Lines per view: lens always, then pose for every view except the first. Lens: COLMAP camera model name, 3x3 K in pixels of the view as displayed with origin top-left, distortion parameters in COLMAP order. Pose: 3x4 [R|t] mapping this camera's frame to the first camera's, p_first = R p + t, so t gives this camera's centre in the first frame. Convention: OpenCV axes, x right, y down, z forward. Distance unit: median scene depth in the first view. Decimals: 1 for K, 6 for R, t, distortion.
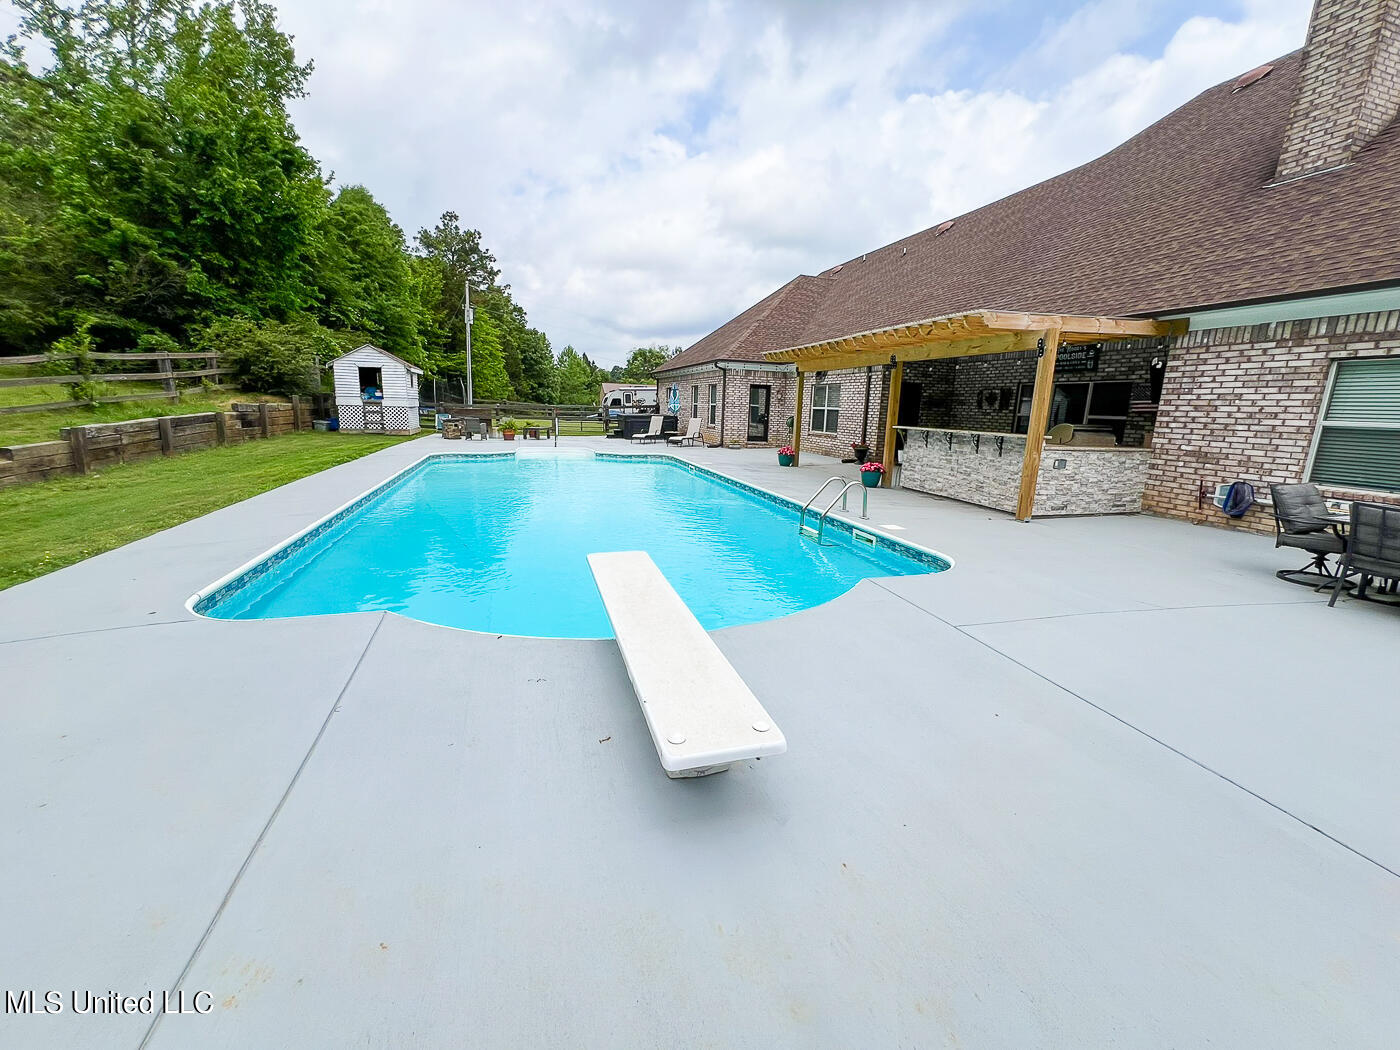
lens RADIAL K [[564.1, 0, 697.2], [0, 564.1, 522.7], [0, 0, 1]] dist [-0.001240, 0.000956]
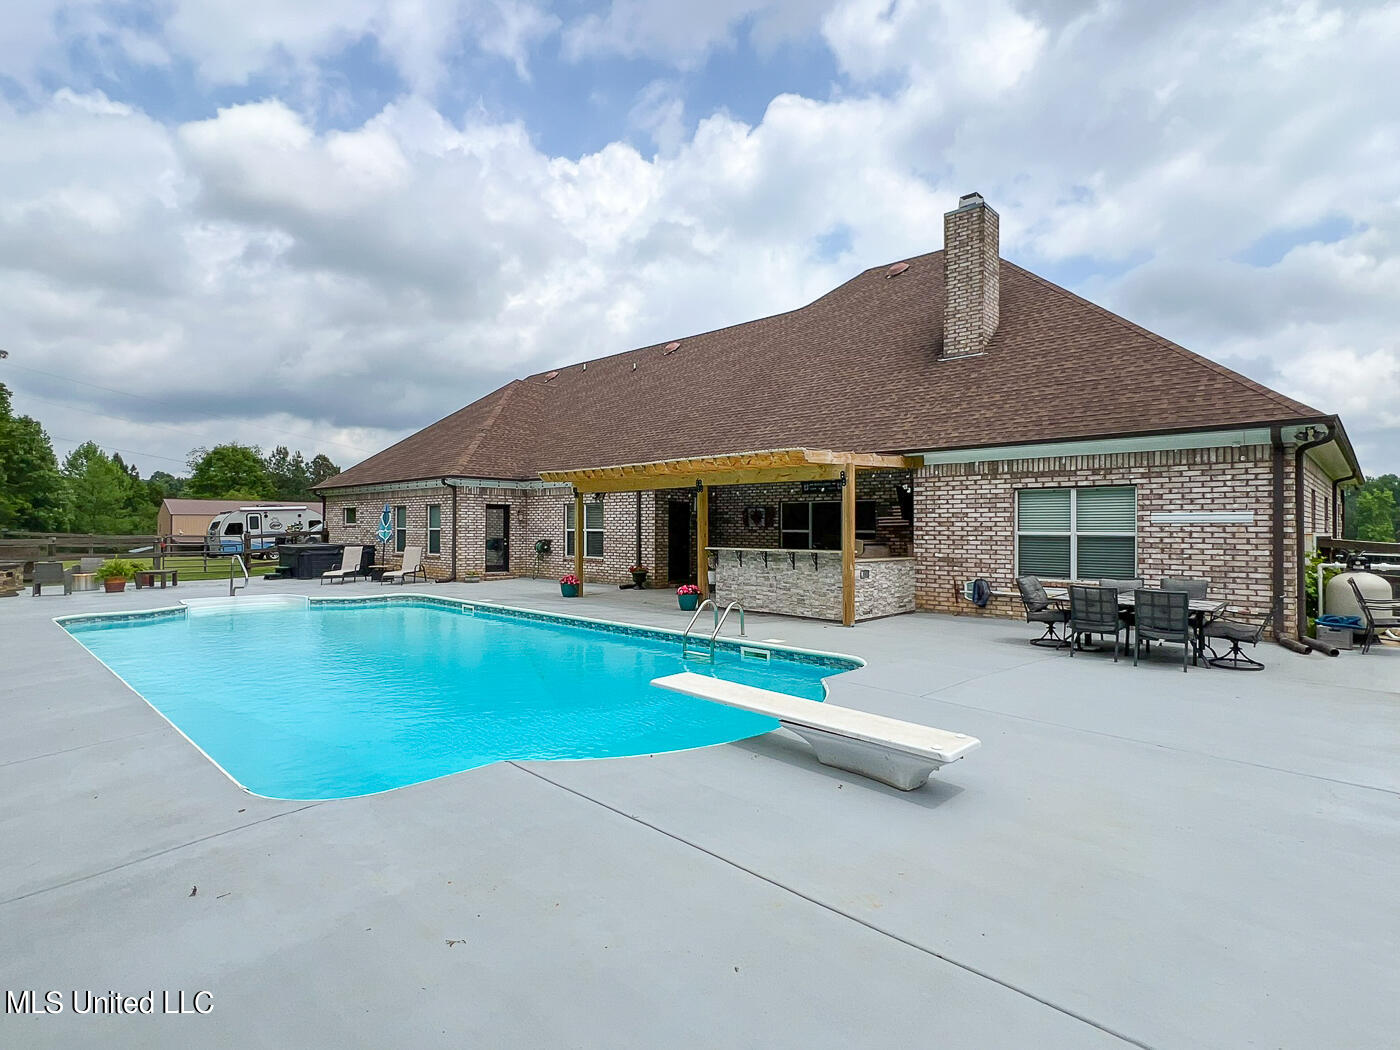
lens RADIAL K [[726.2, 0, 693.0], [0, 726.2, 525.1], [0, 0, 1]] dist [-0.006423, -0.001244]
pose [[0.876015, -0.028464, 0.481443, -0.339440], [0.123492, 0.978215, -0.166866, 0.002510], [-0.466206, 0.205631, 0.860446, -0.125923]]
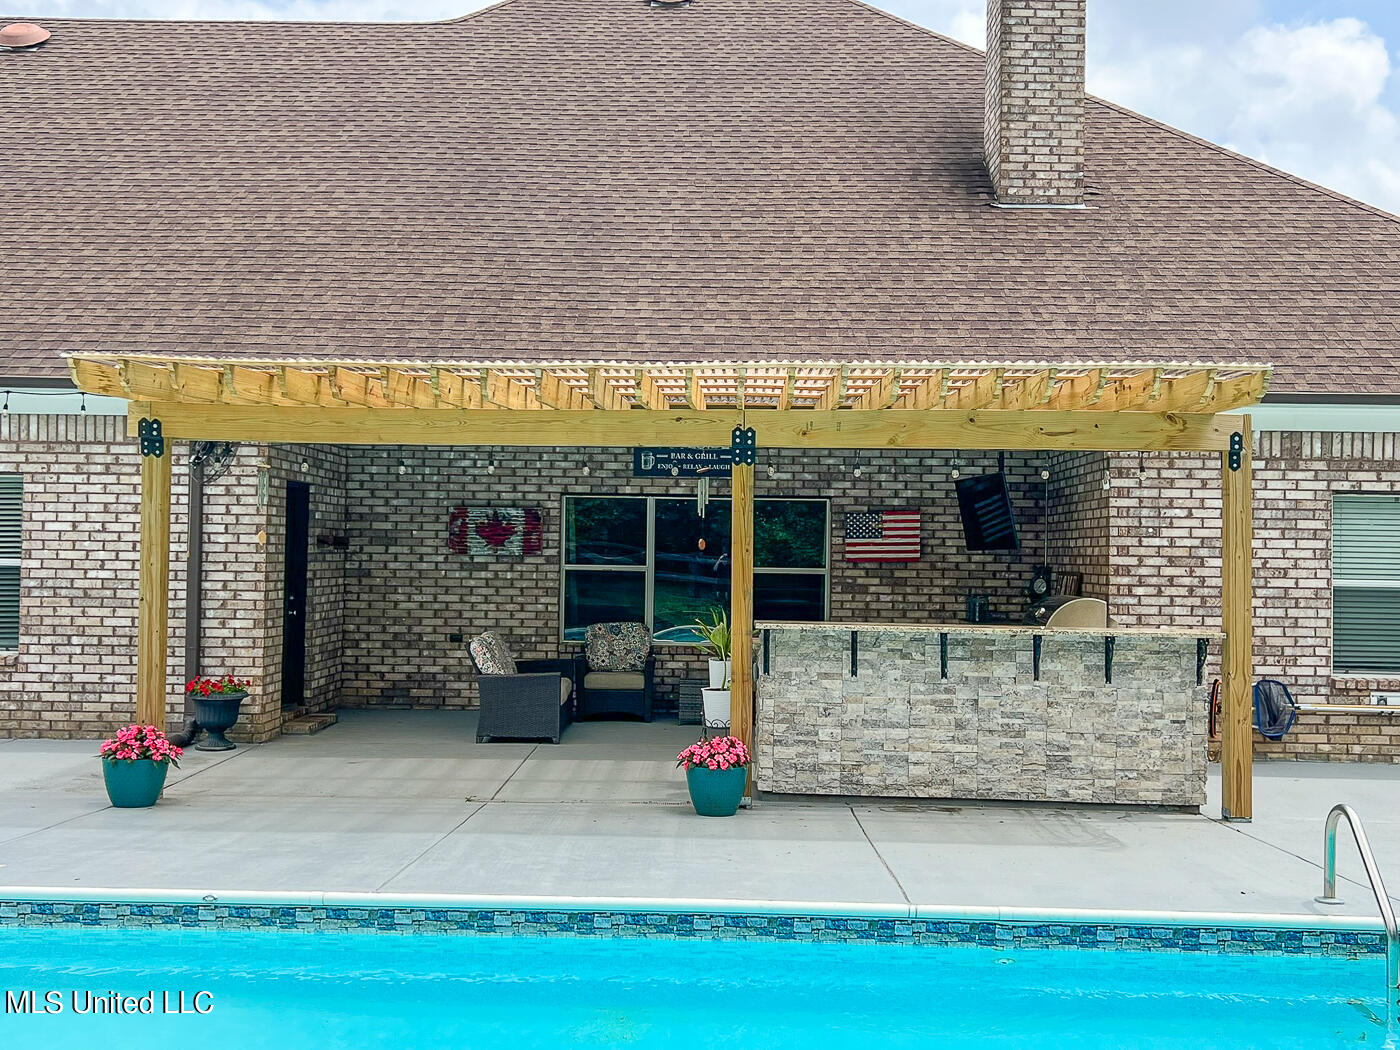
lens RADIAL K [[1369.4, 0, 697.9], [0, 1369.4, 524.2], [0, 0, 1]] dist [0.060512, 0.000000]
pose [[0.319899, -0.008963, 0.947409, -0.538238], [0.188469, 0.980573, -0.054361, -0.224997], [-0.928517, 0.195948, 0.315374, 0.880582]]
